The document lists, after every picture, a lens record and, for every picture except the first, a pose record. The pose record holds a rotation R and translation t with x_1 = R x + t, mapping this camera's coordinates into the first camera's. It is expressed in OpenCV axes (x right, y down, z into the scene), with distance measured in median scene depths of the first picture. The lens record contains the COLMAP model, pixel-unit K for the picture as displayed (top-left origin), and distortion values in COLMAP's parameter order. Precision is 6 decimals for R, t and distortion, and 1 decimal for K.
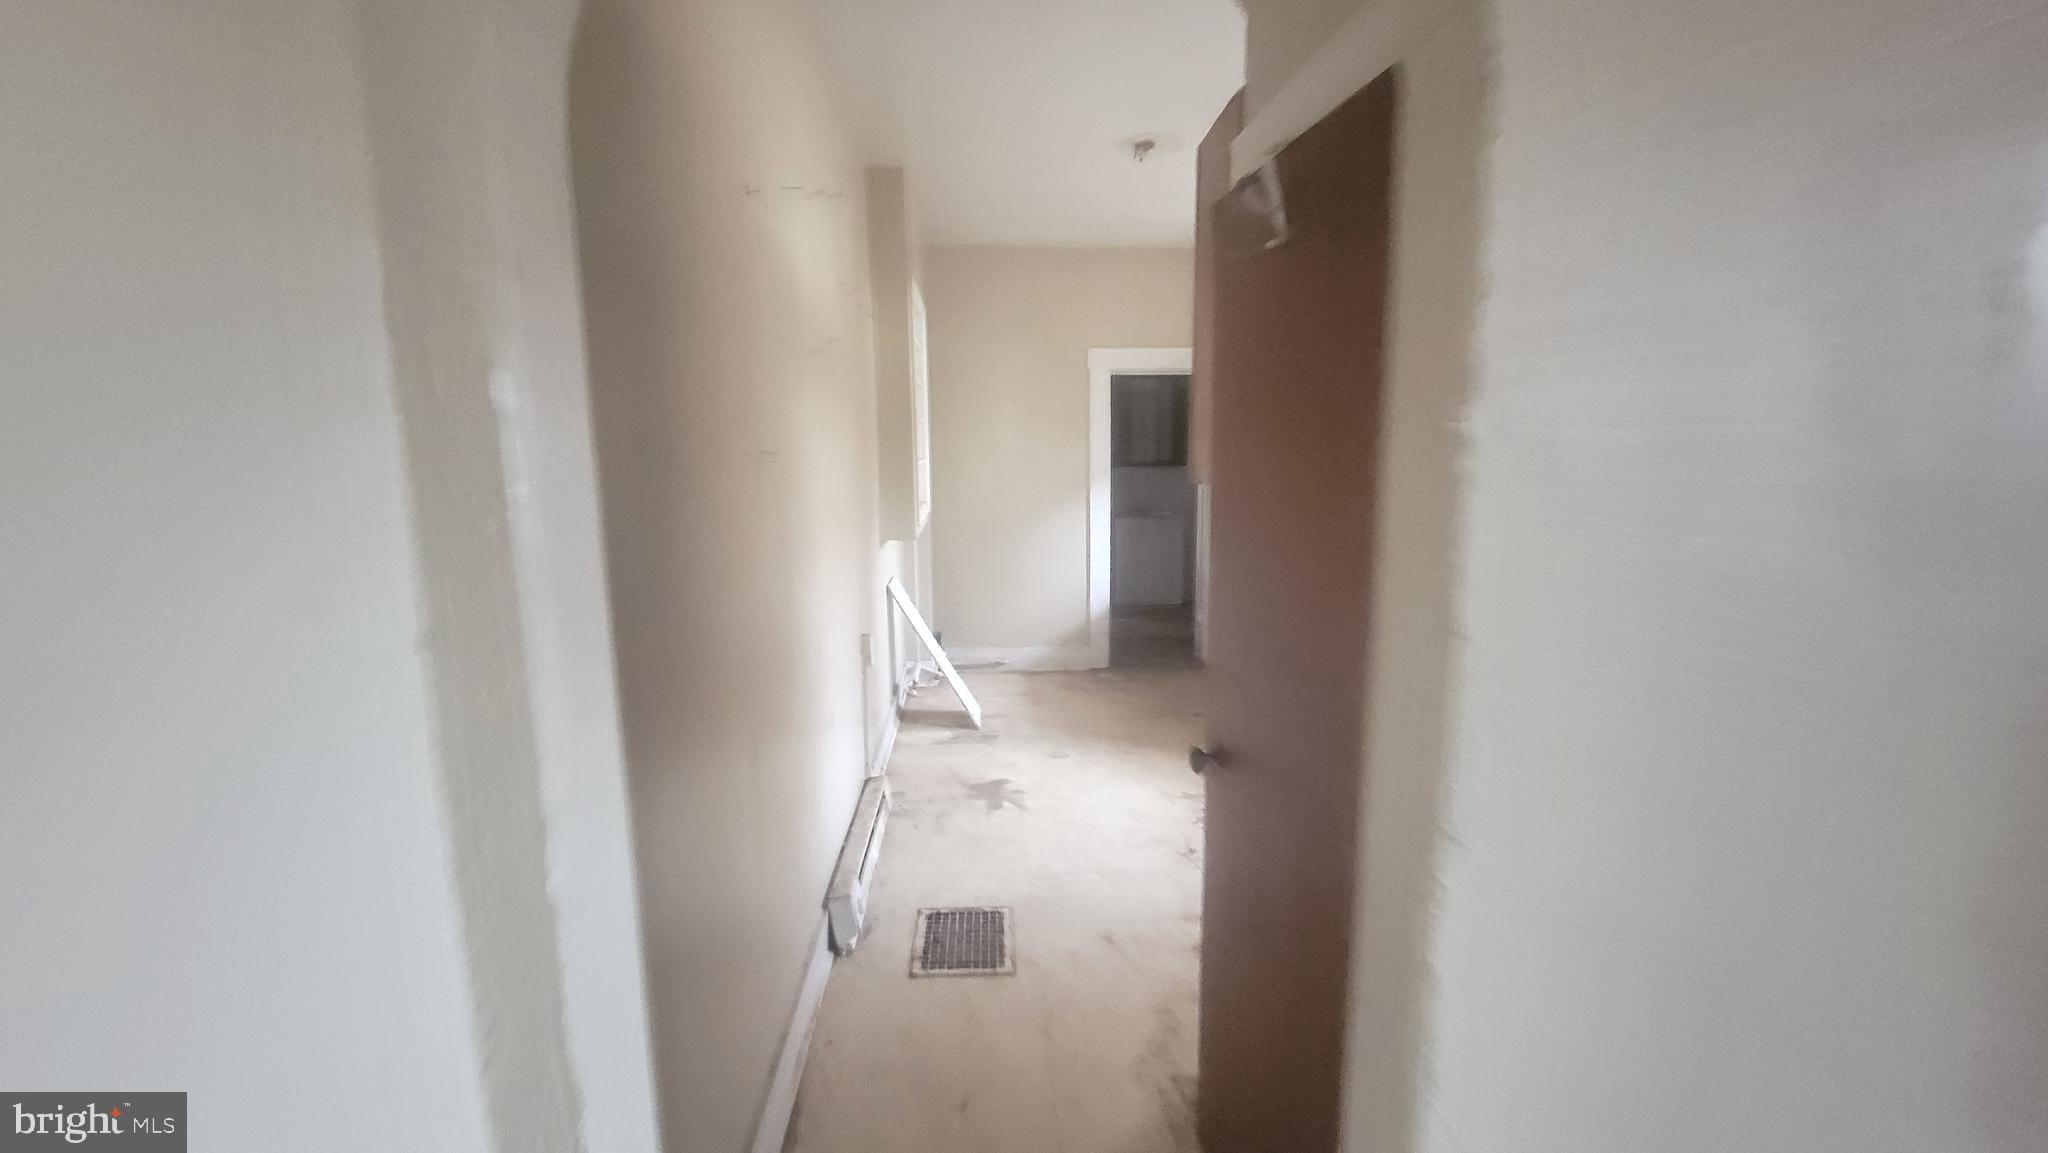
lens RADIAL K [[829.8, 0, 1024.0], [0, 829.8, 576.5], [0, 0, 1]] dist [-0.017626, 0.009487]
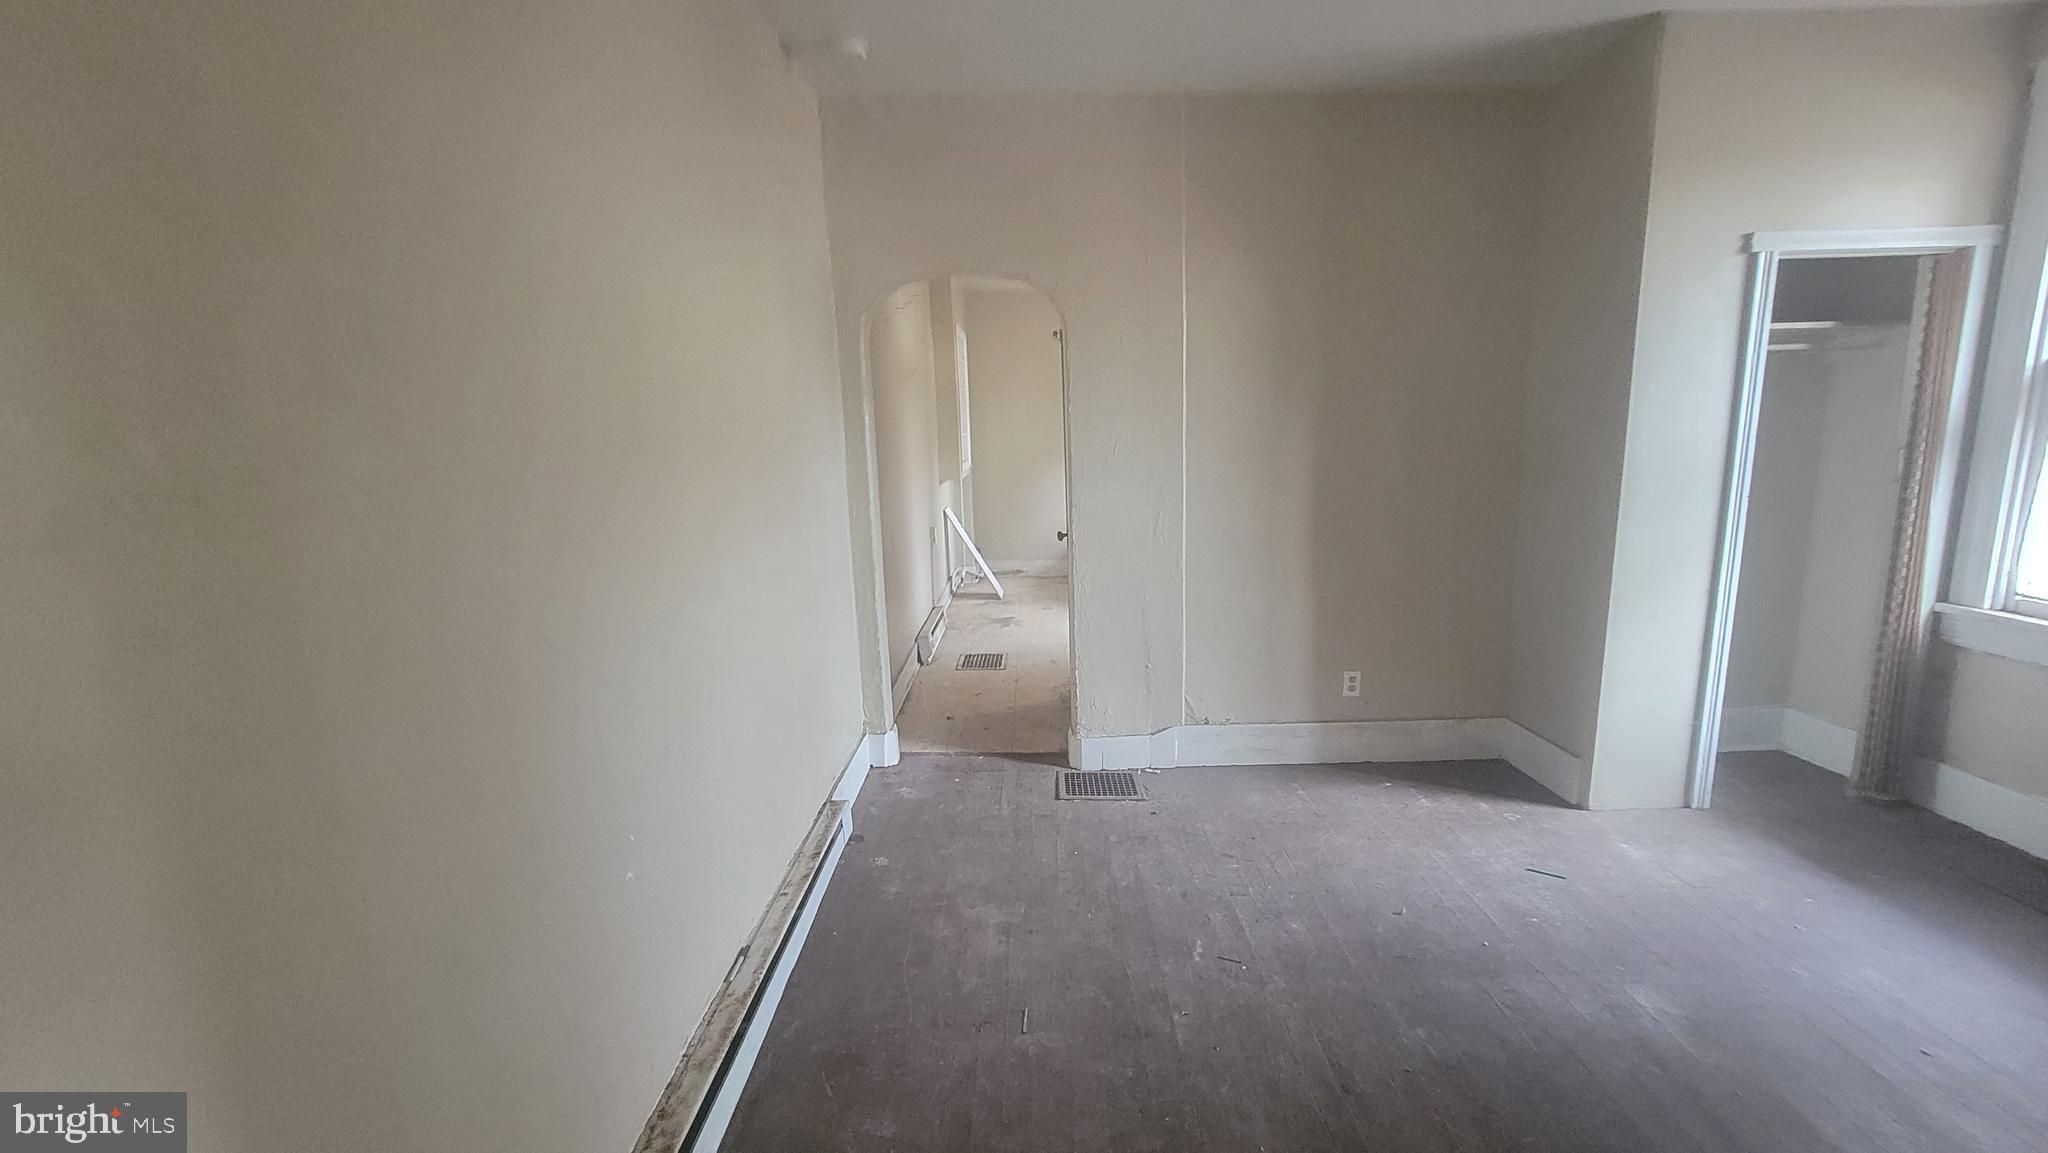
lens RADIAL K [[829.8, 0, 1024.0], [0, 829.8, 576.5], [0, 0, 1]] dist [-0.017626, 0.009487]
pose [[0.997637, -0.006974, -0.068344, 0.089892], [0.008482, 0.999726, 0.021798, 0.093547], [0.068173, -0.022326, 0.997424, -0.541661]]
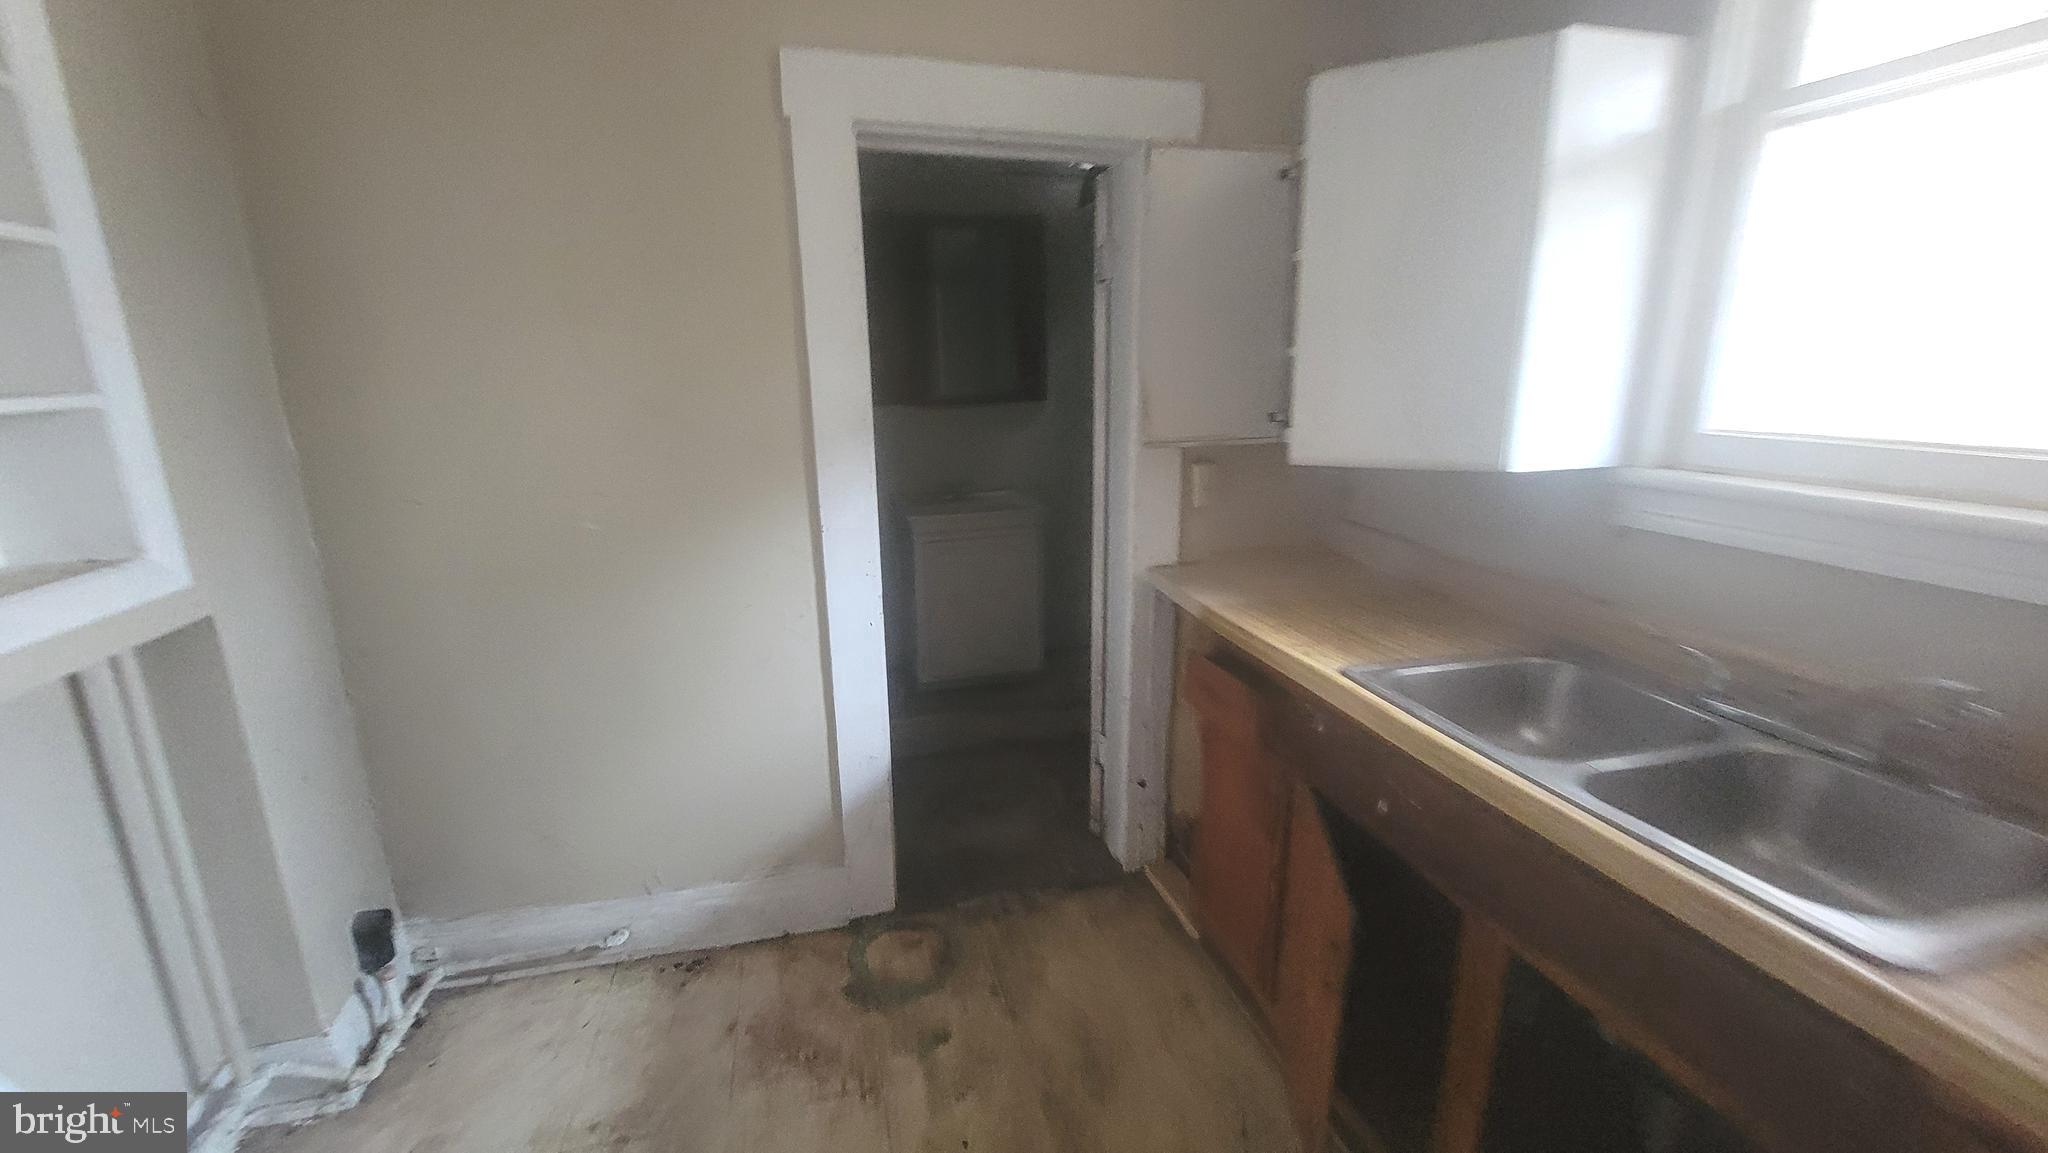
lens RADIAL K [[829.8, 0, 1024.0], [0, 829.8, 576.5], [0, 0, 1]] dist [-0.017626, 0.009487]
pose [[0.979712, -0.045125, 0.195264, 0.106637], [0.027936, 0.995558, 0.089906, -0.102036], [-0.198454, -0.082627, 0.976621, 0.697864]]
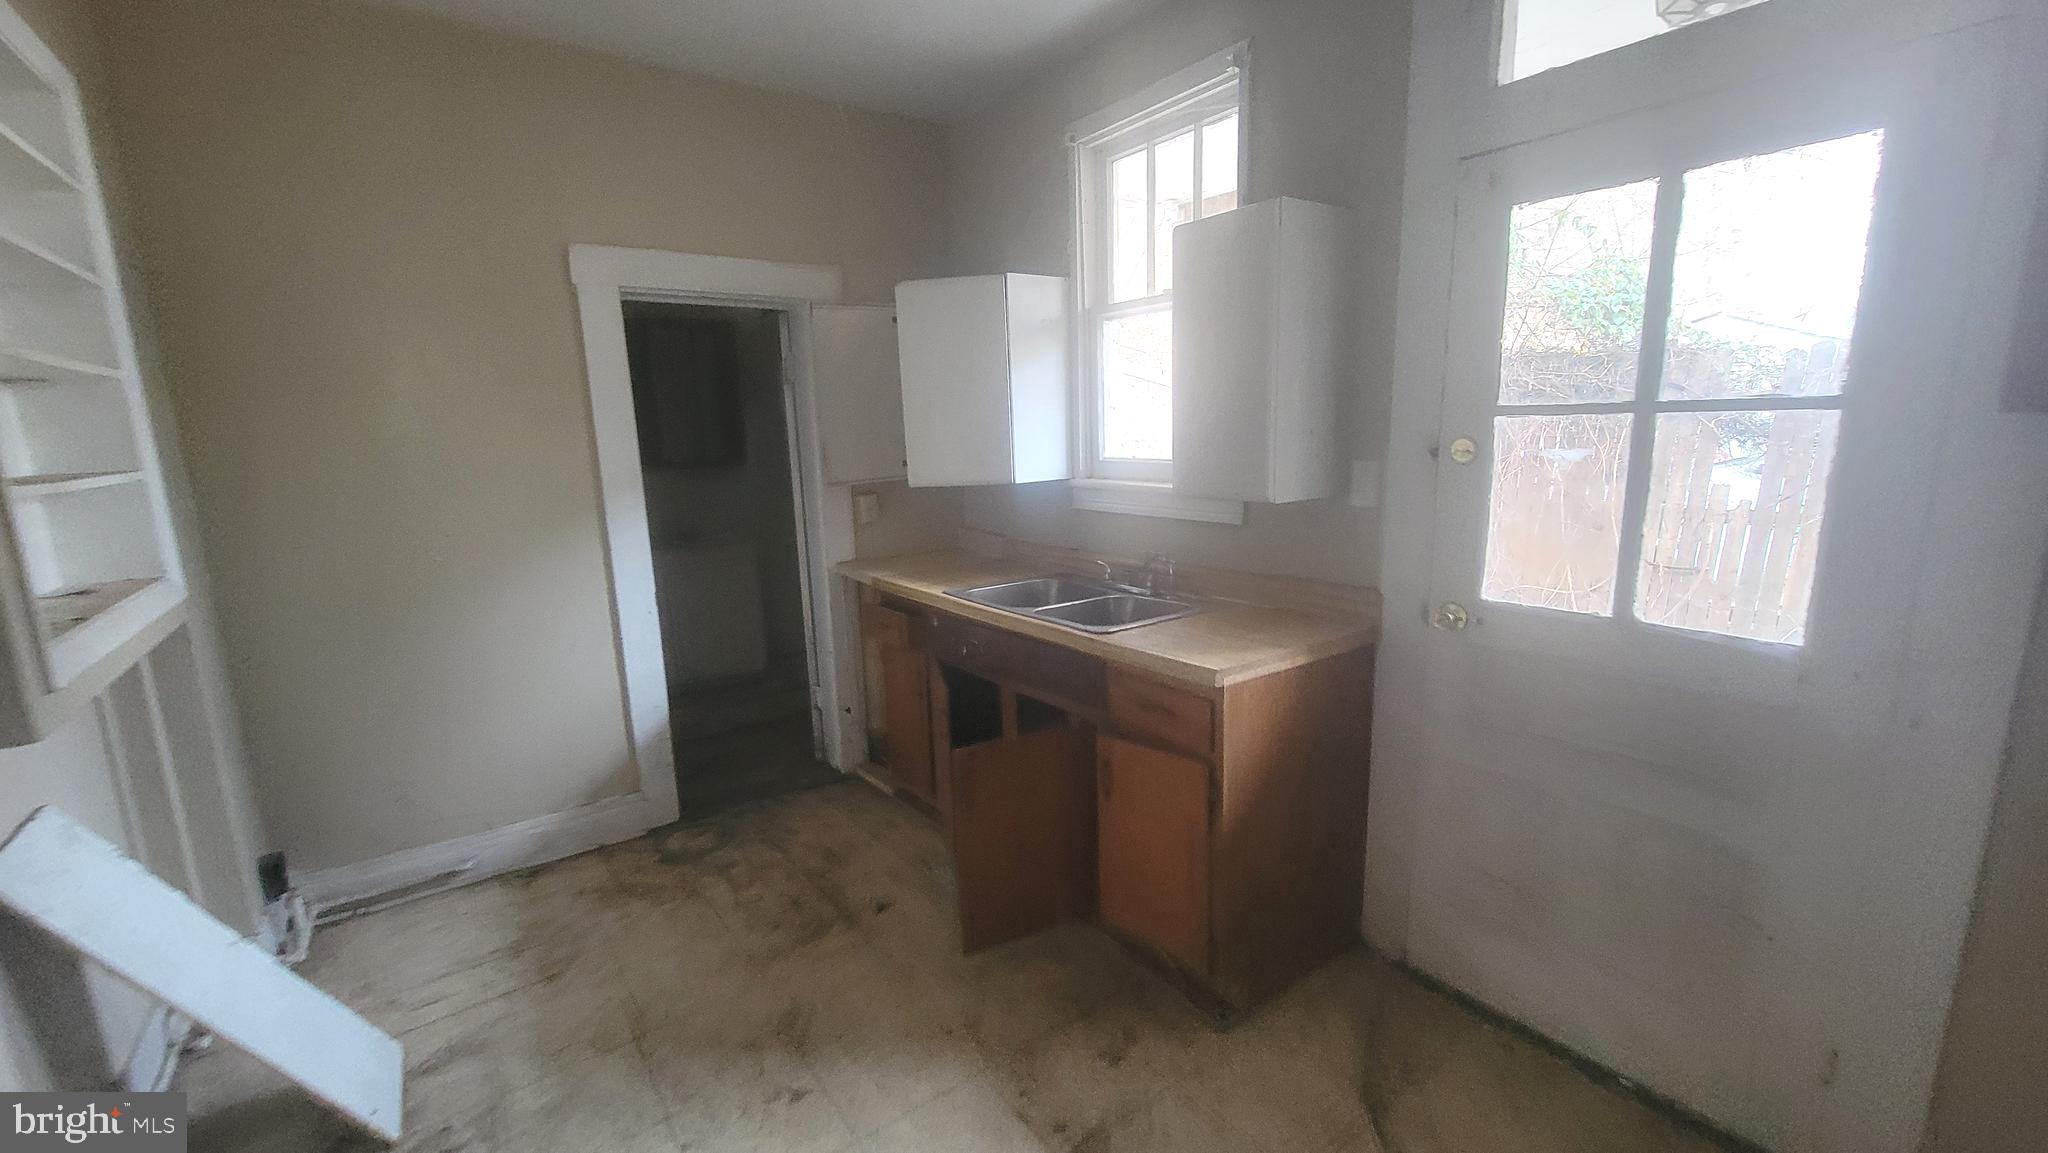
lens RADIAL K [[829.8, 0, 1024.0], [0, 829.8, 576.5], [0, 0, 1]] dist [-0.017626, 0.009487]
pose [[0.838547, -0.116091, 0.532318, 0.018483], [0.107676, 0.993076, 0.046956, -0.067960], [-0.534083, 0.017943, 0.845241, 0.446257]]
